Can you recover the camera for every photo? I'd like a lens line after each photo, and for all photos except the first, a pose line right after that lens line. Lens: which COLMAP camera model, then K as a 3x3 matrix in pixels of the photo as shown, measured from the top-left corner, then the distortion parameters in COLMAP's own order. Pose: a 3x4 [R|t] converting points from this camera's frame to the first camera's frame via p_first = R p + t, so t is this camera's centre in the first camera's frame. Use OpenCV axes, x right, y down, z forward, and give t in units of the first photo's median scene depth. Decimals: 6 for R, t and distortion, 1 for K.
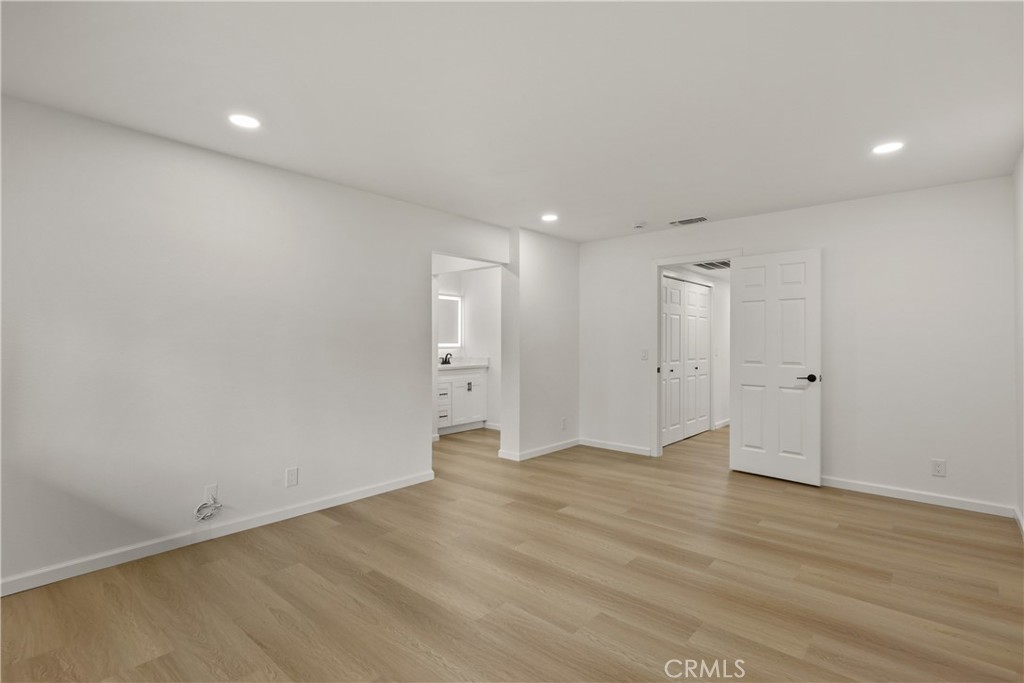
lens RADIAL K [[490.0, 0, 513.8], [0, 490.0, 343.0], [0, 0, 1]] dist [-0.007170, -0.000374]
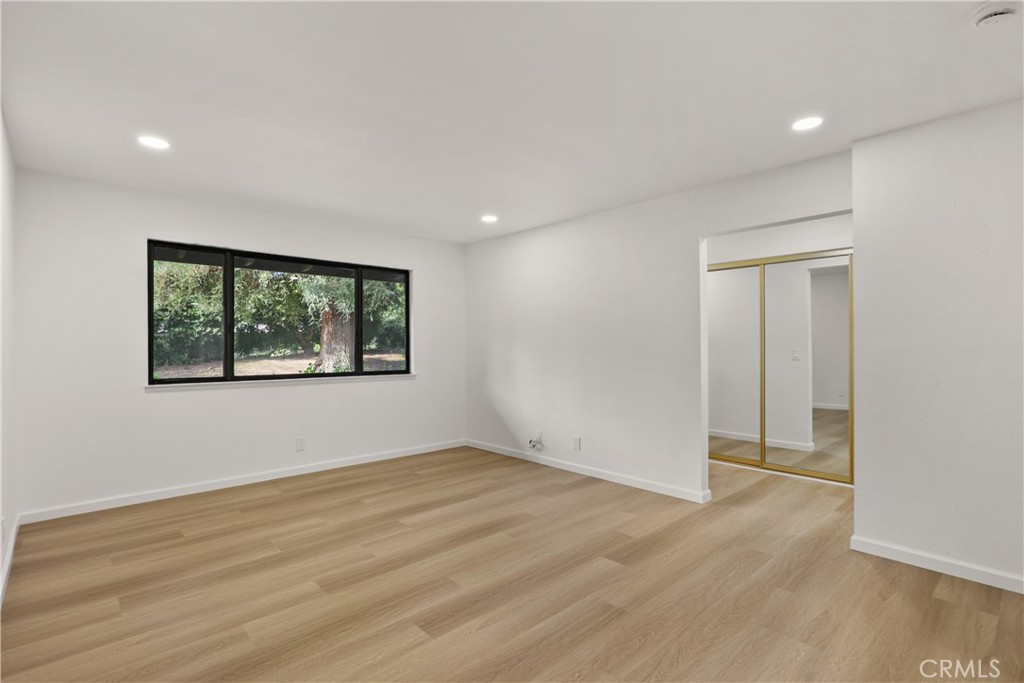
lens RADIAL K [[490.0, 0, 513.8], [0, 490.0, 339.9], [0, 0, 1]] dist [-0.007170, -0.000374]
pose [[-0.100252, -0.002962, -0.994958, 1.045428], [-0.003611, 0.999990, -0.002613, -0.008058], [0.994955, 0.003331, -0.100262, 1.096672]]
